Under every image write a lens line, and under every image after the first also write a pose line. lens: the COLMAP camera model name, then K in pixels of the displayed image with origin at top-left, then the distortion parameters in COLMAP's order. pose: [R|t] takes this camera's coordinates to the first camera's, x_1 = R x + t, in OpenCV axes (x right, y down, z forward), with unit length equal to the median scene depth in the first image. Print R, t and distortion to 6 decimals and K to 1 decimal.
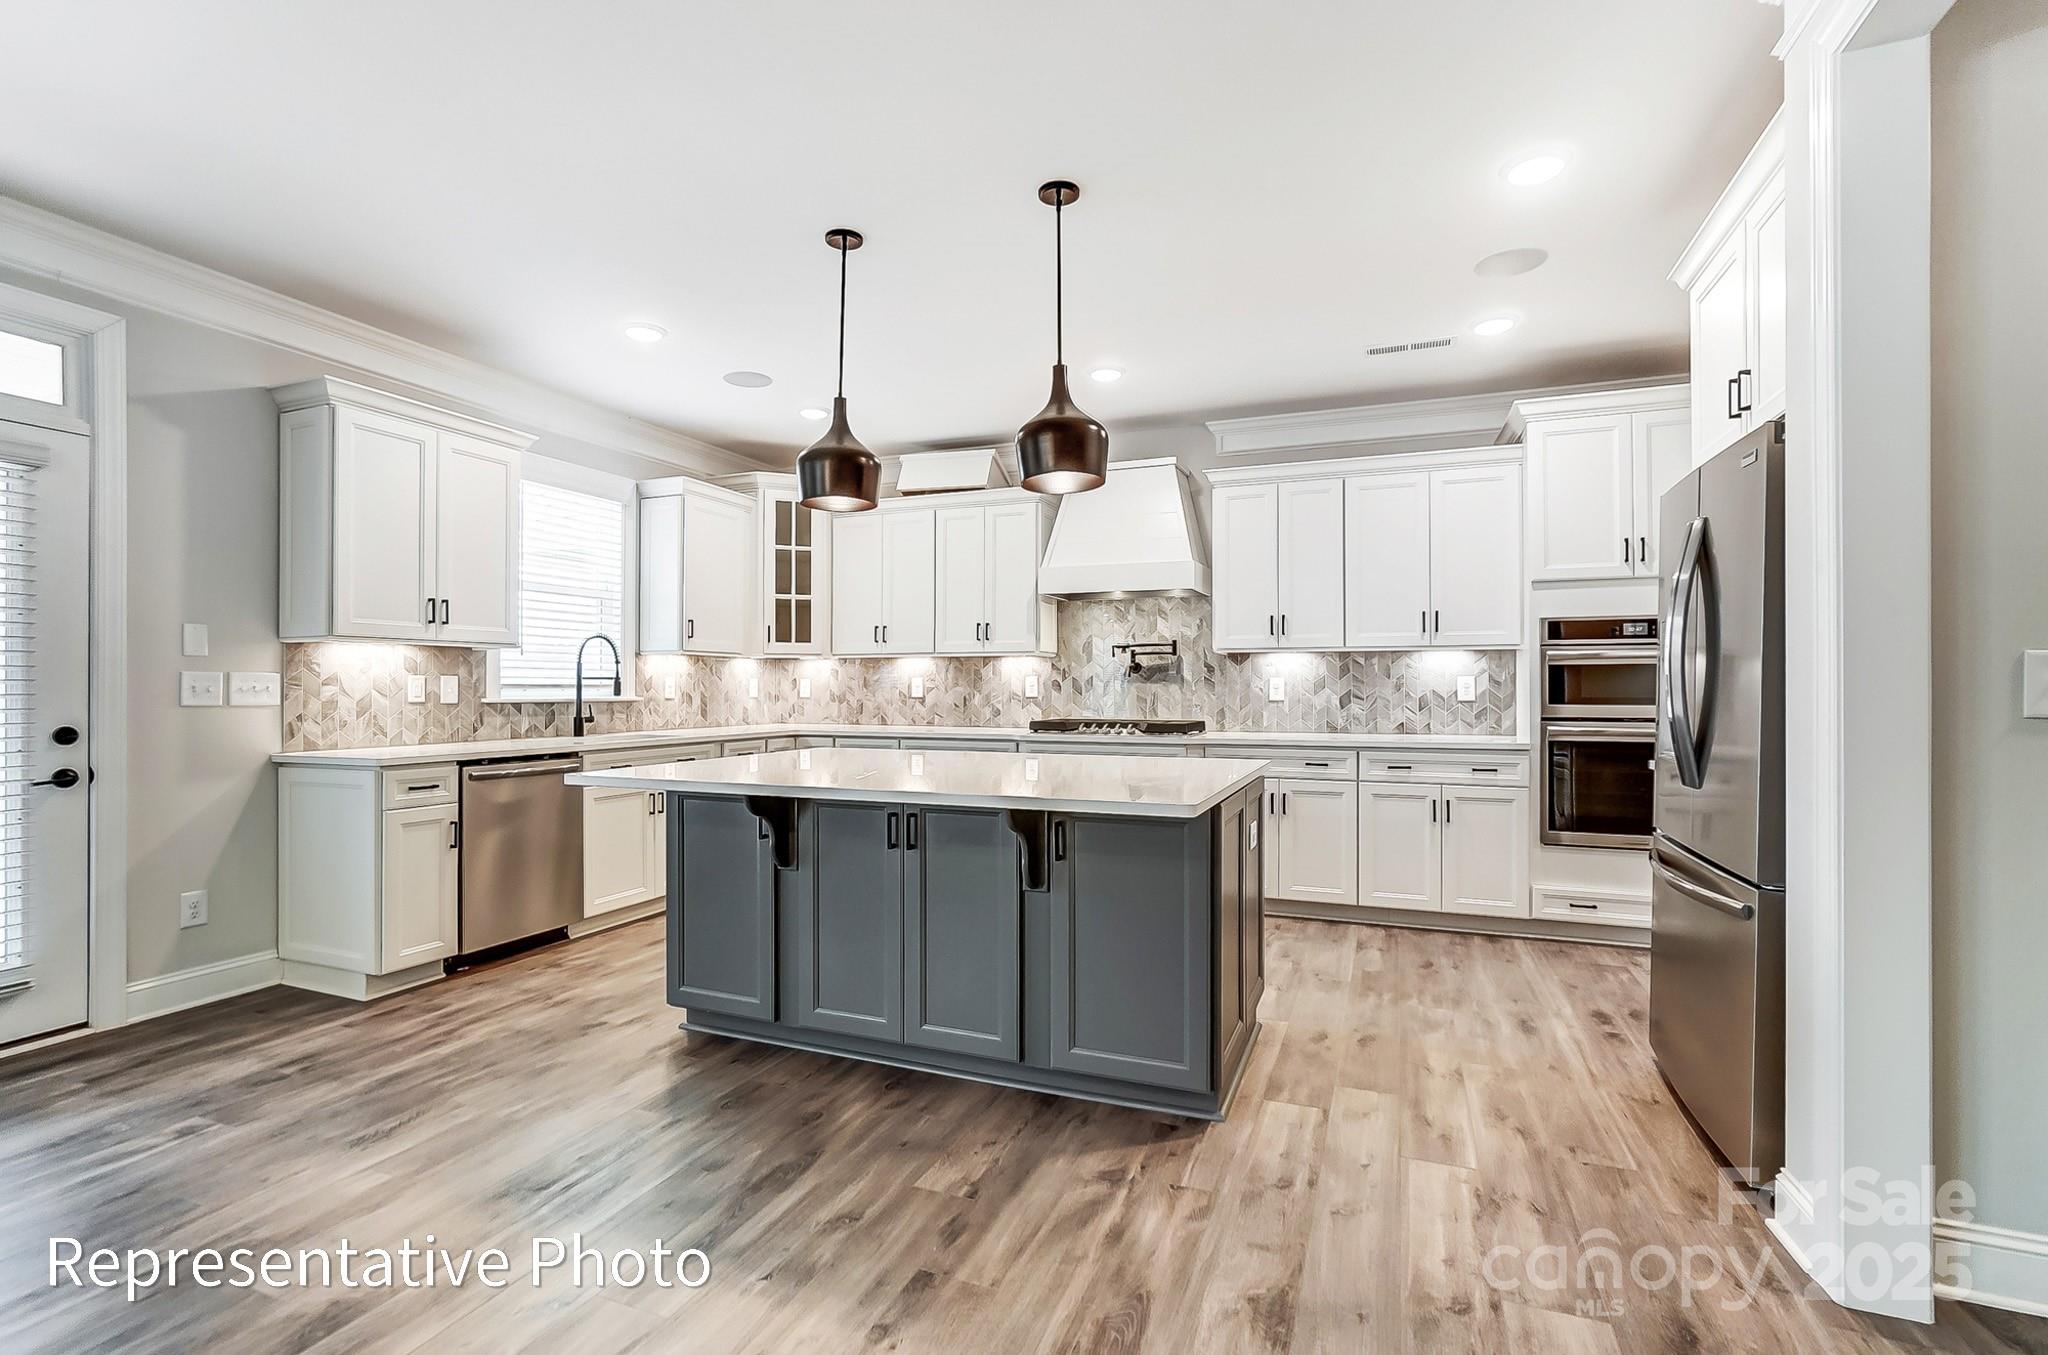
lens RADIAL K [[929.0, 0, 1021.8], [0, 929.0, 677.9], [0, 0, 1]] dist [-0.026745, 0.013717]
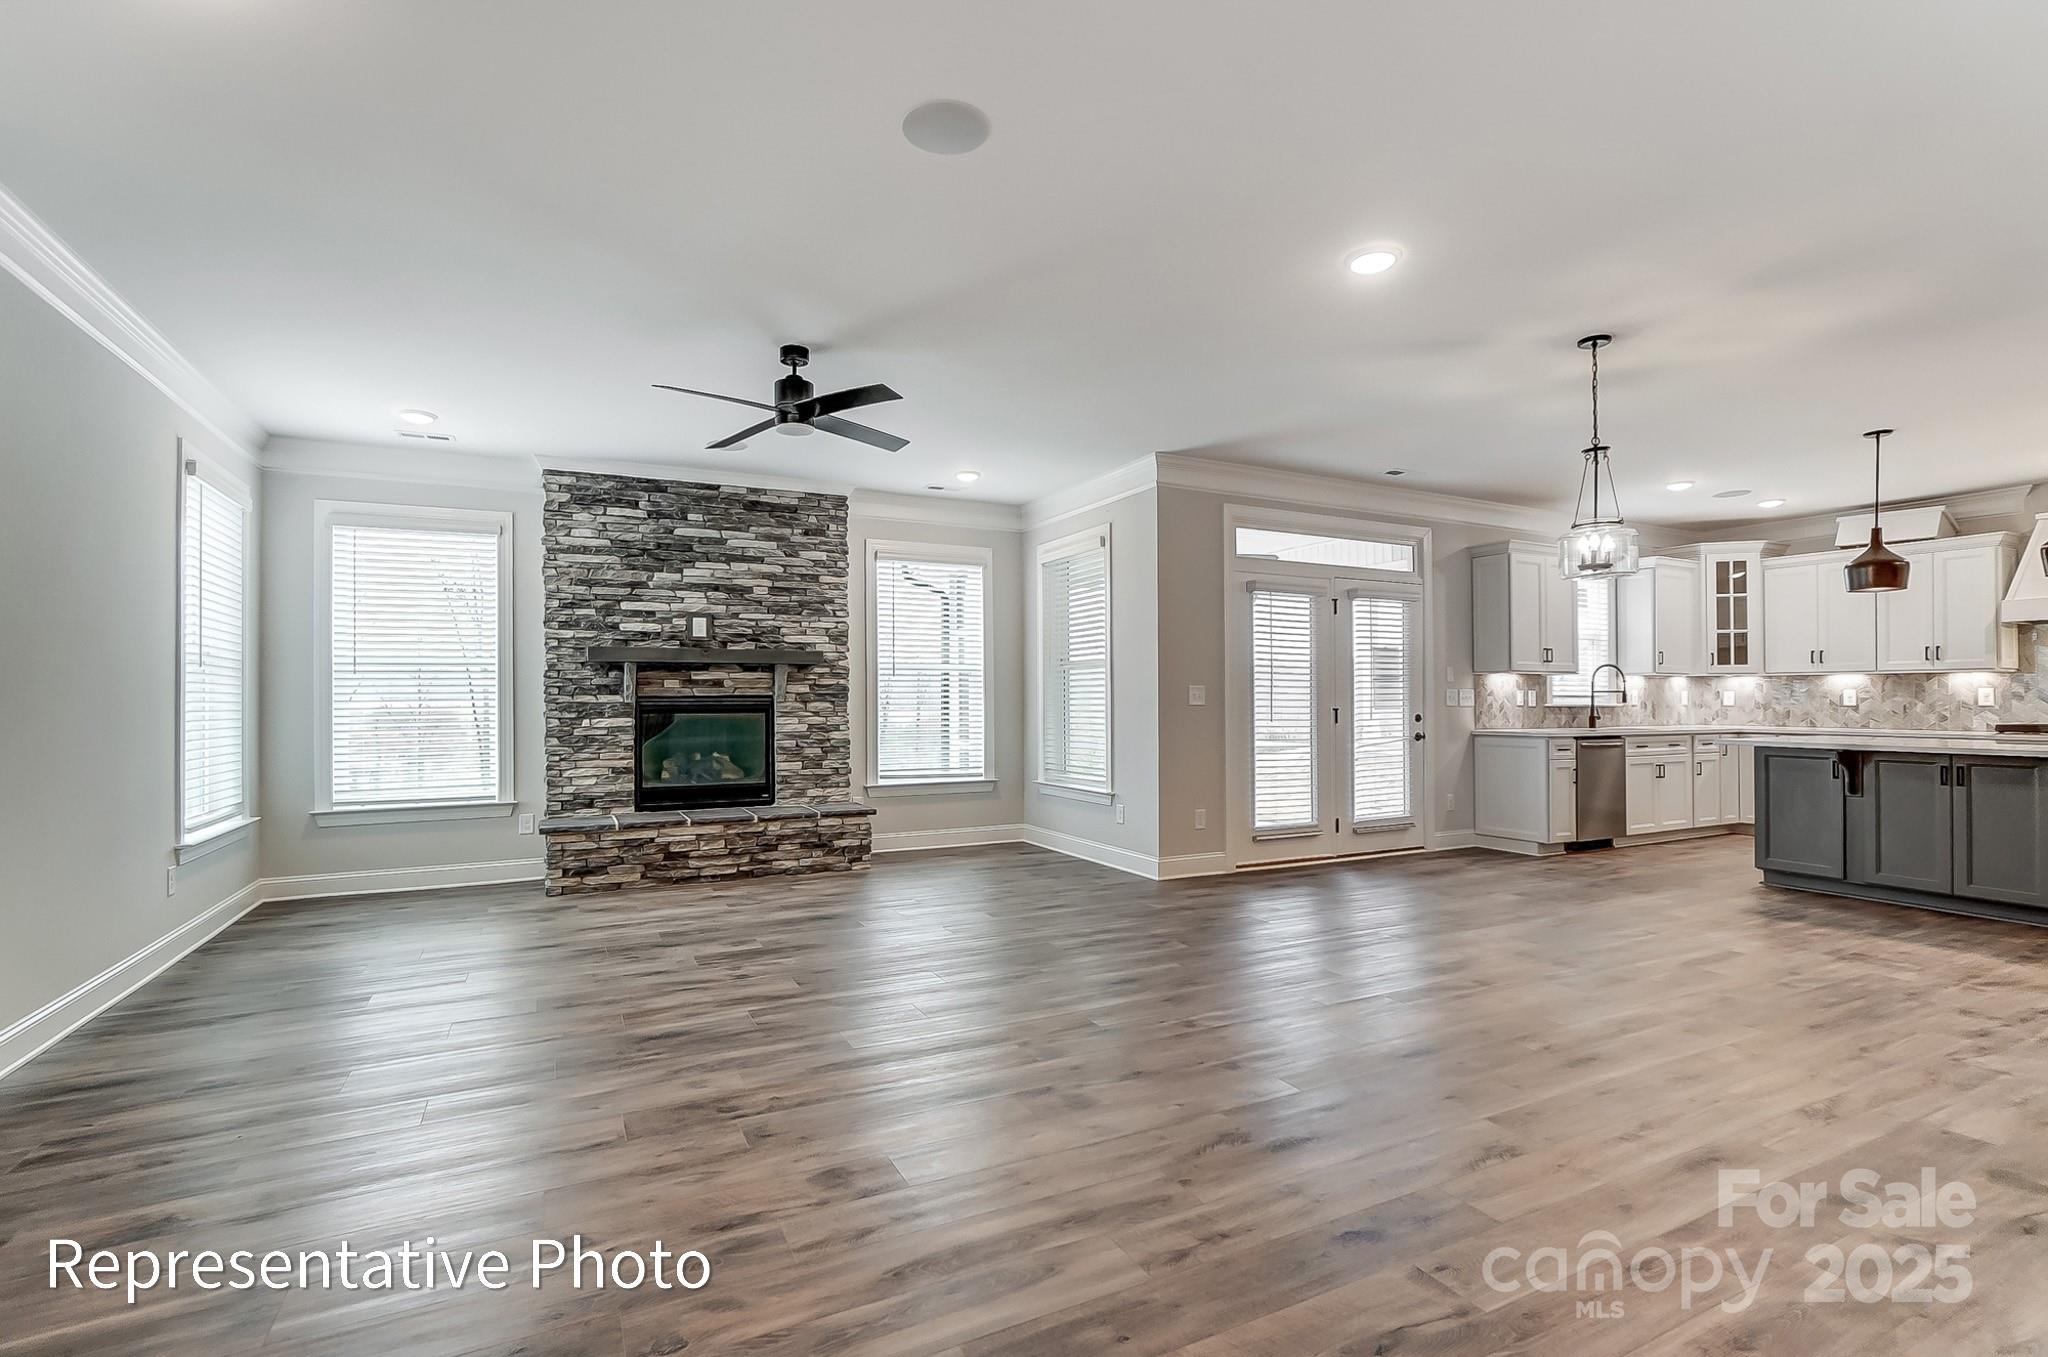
lens RADIAL K [[933.9, 0, 1003.2], [0, 933.9, 689.8], [0, 0, 1]] dist [-0.027056, 0.012802]
pose [[0.747759, -0.005741, -0.663945, -0.201623], [0.004834, 0.999983, -0.003203, -0.002882], [0.663953, -0.000814, 0.747774, -0.986480]]
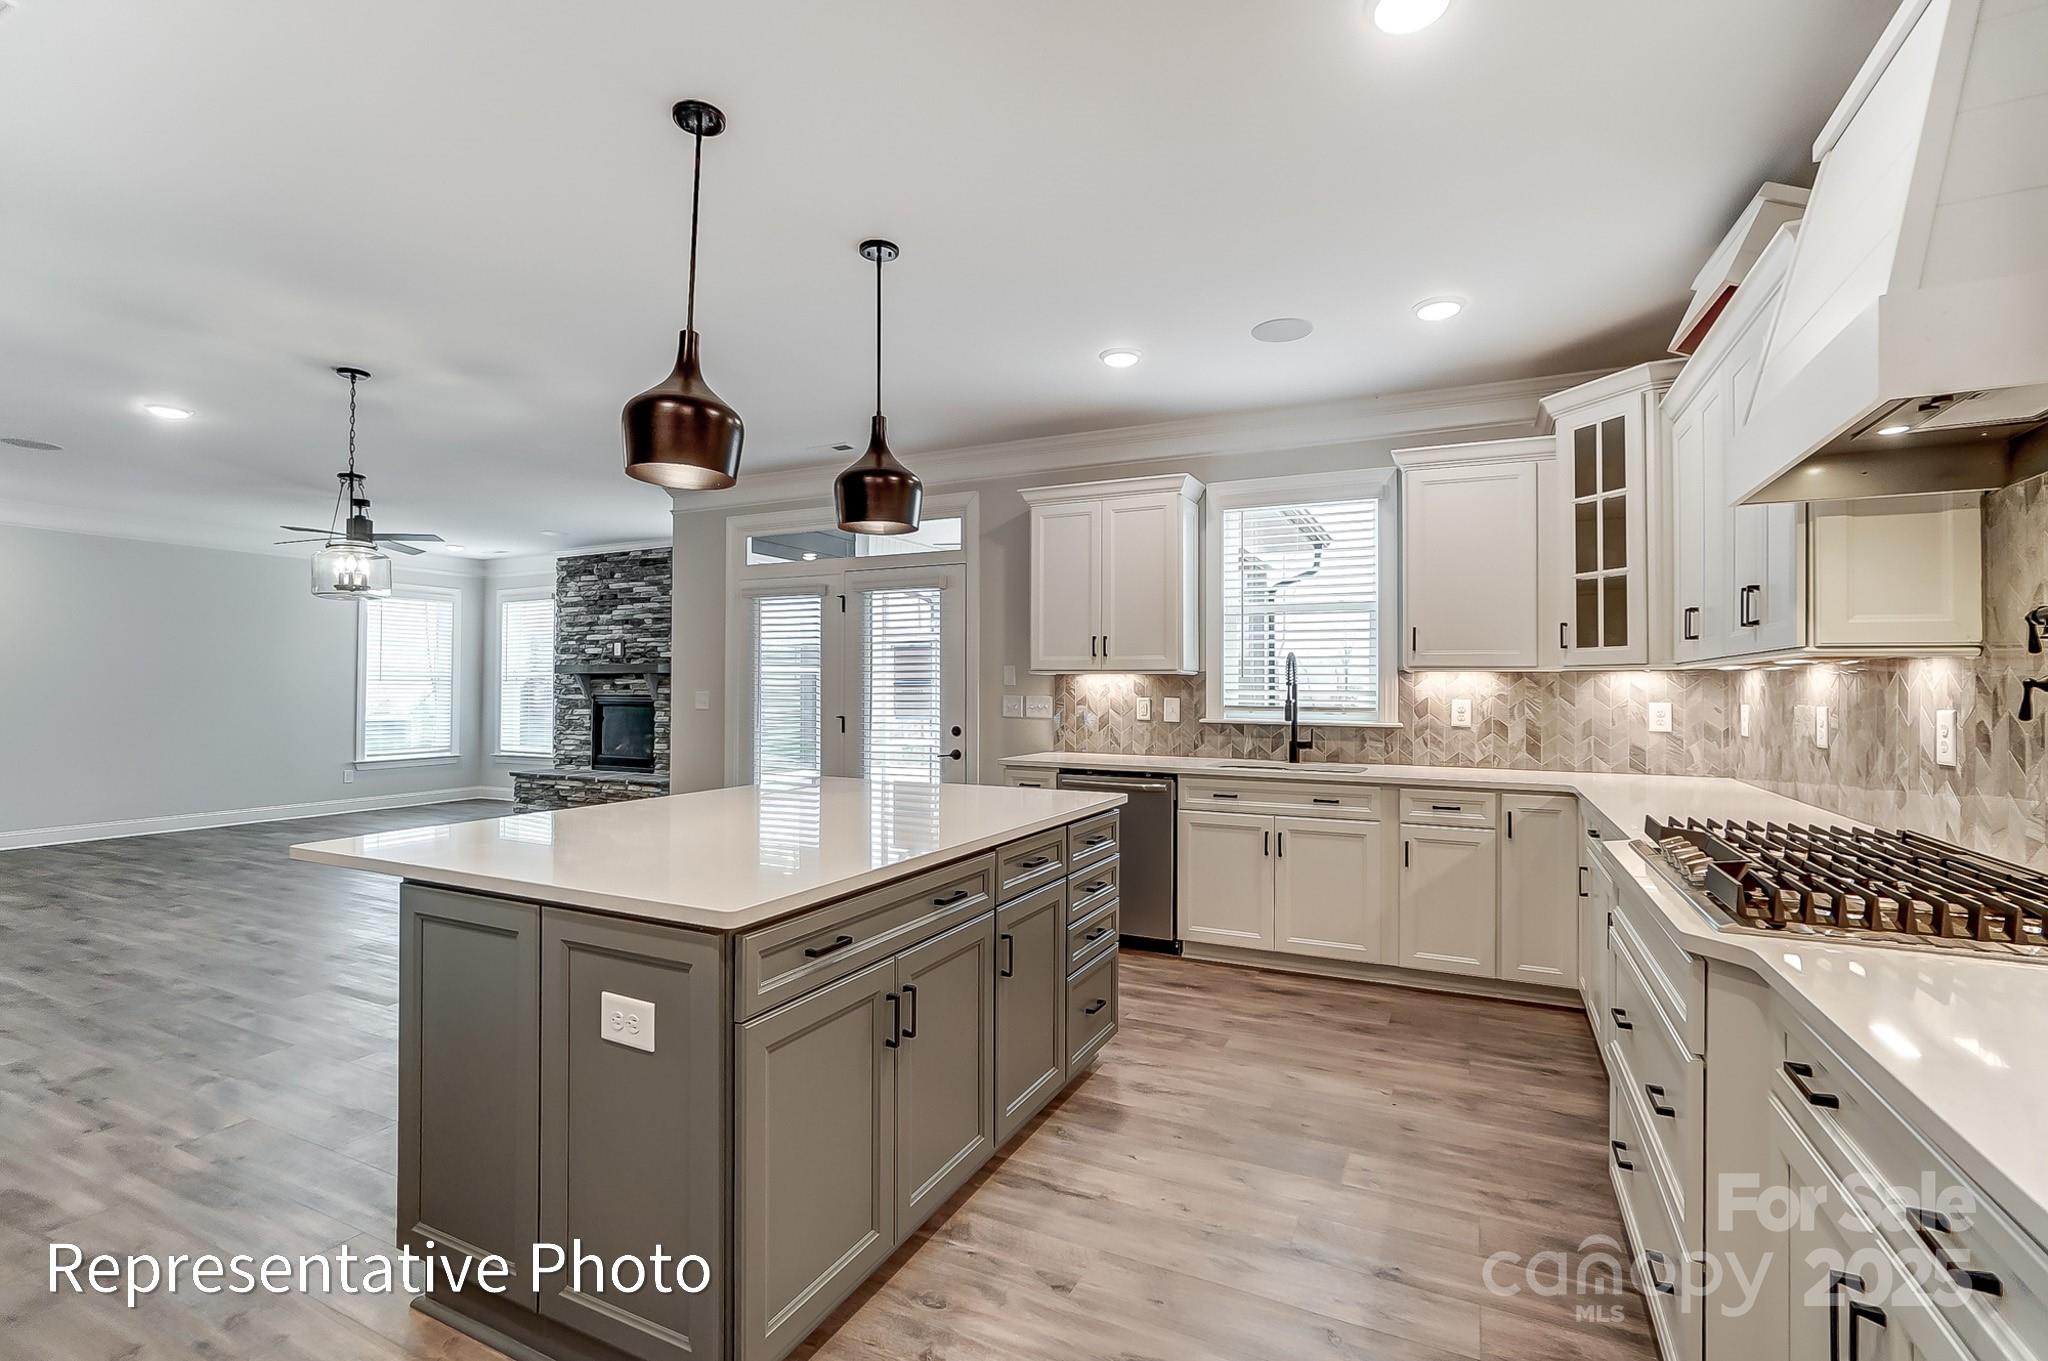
lens RADIAL K [[918.2, 0, 1026.8], [0, 918.2, 671.3], [0, 0, 1]] dist [-0.024991, 0.012363]
pose [[-0.067841, -0.015014, -0.997583, 0.538028], [0.005042, 0.999869, -0.015391, -0.018942], [0.997683, -0.006074, -0.067756, 0.892114]]
